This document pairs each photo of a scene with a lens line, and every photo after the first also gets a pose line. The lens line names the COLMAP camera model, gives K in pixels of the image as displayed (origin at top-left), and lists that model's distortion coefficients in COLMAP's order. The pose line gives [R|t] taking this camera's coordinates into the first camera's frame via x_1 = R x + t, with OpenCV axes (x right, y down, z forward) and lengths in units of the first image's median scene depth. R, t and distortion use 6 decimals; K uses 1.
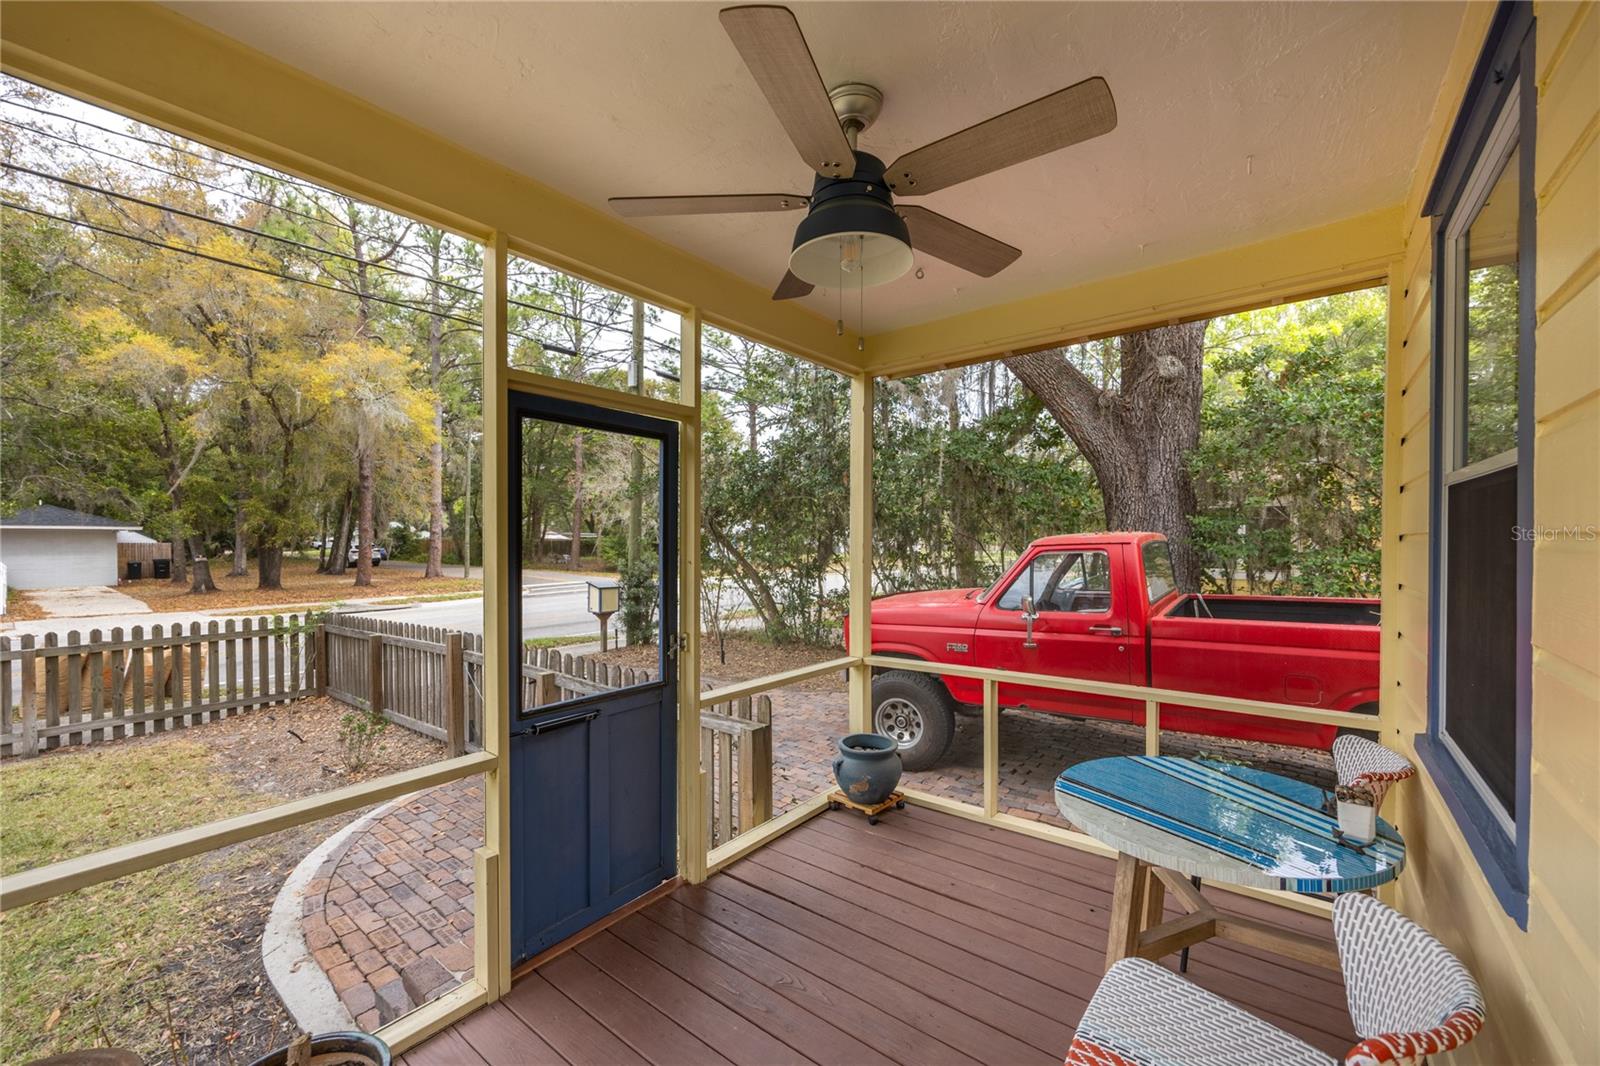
lens RADIAL K [[628.2, 0, 812.4], [0, 628.2, 540.2], [0, 0, 1]] dist [0.000804, -0.000131]
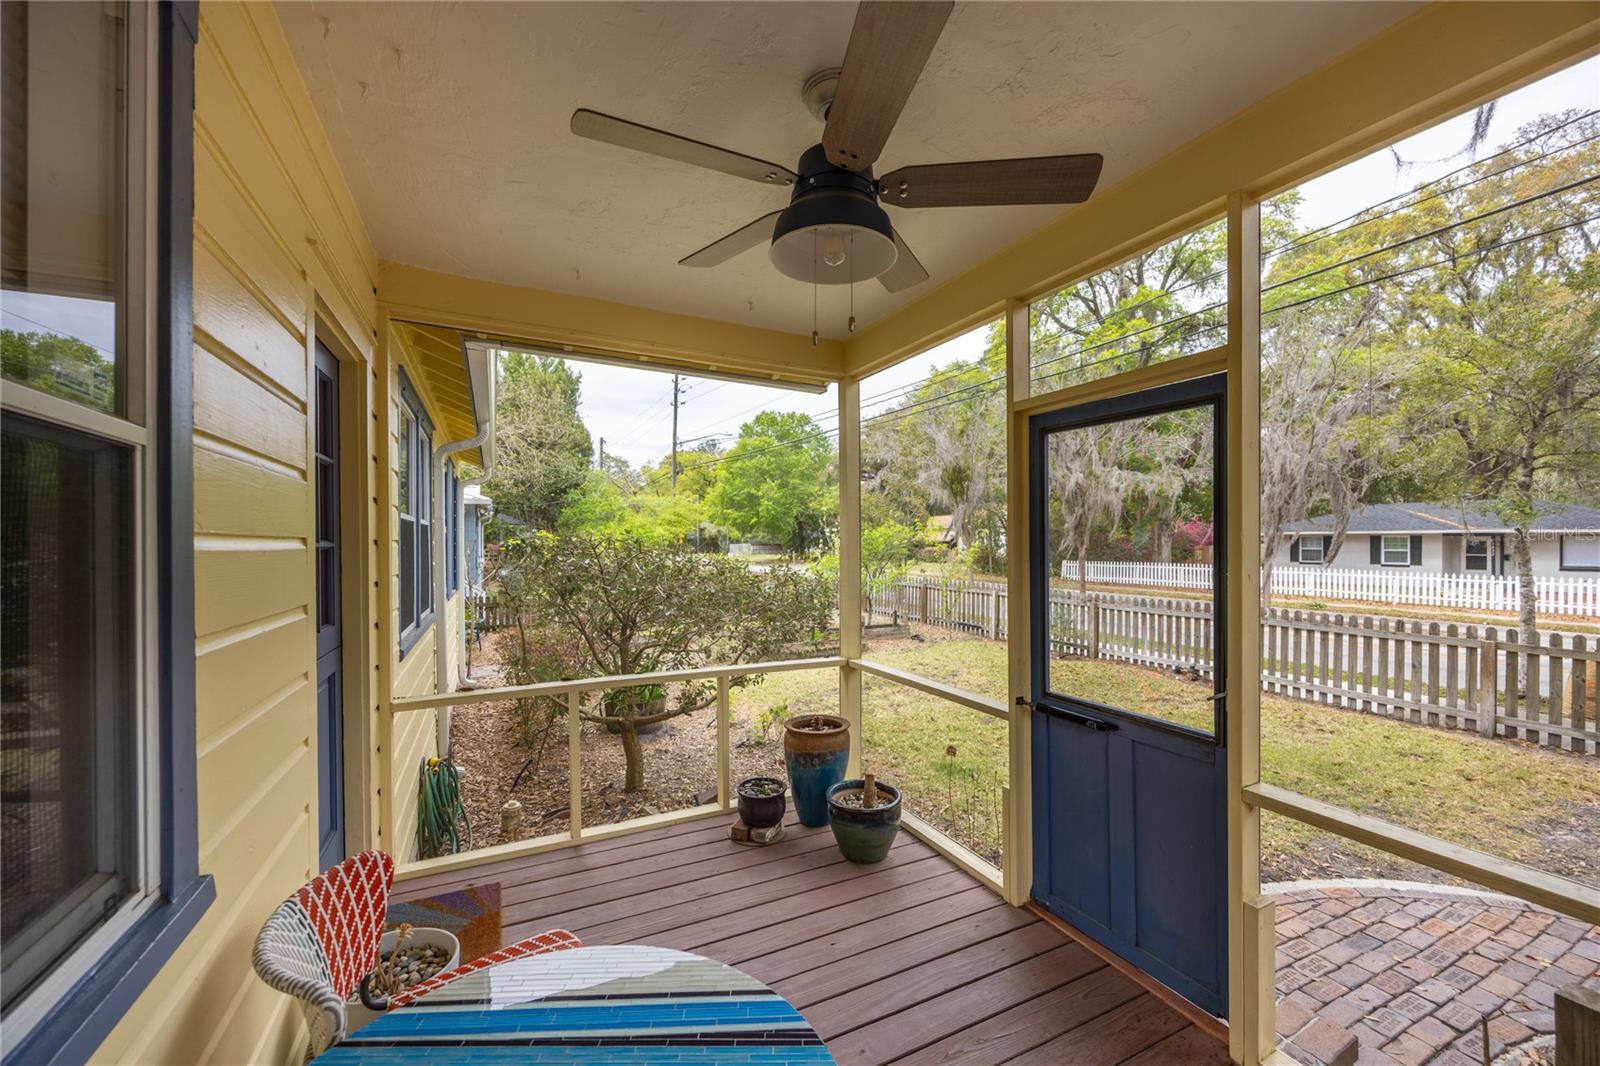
lens RADIAL K [[628.2, 0, 812.4], [0, 628.2, 540.2], [0, 0, 1]] dist [0.000804, -0.000131]
pose [[-0.429251, -0.002724, -0.903181, 0.326521], [-0.001650, 0.999996, -0.002232, 0.000415], [0.903184, 0.000532, -0.429254, 0.473194]]
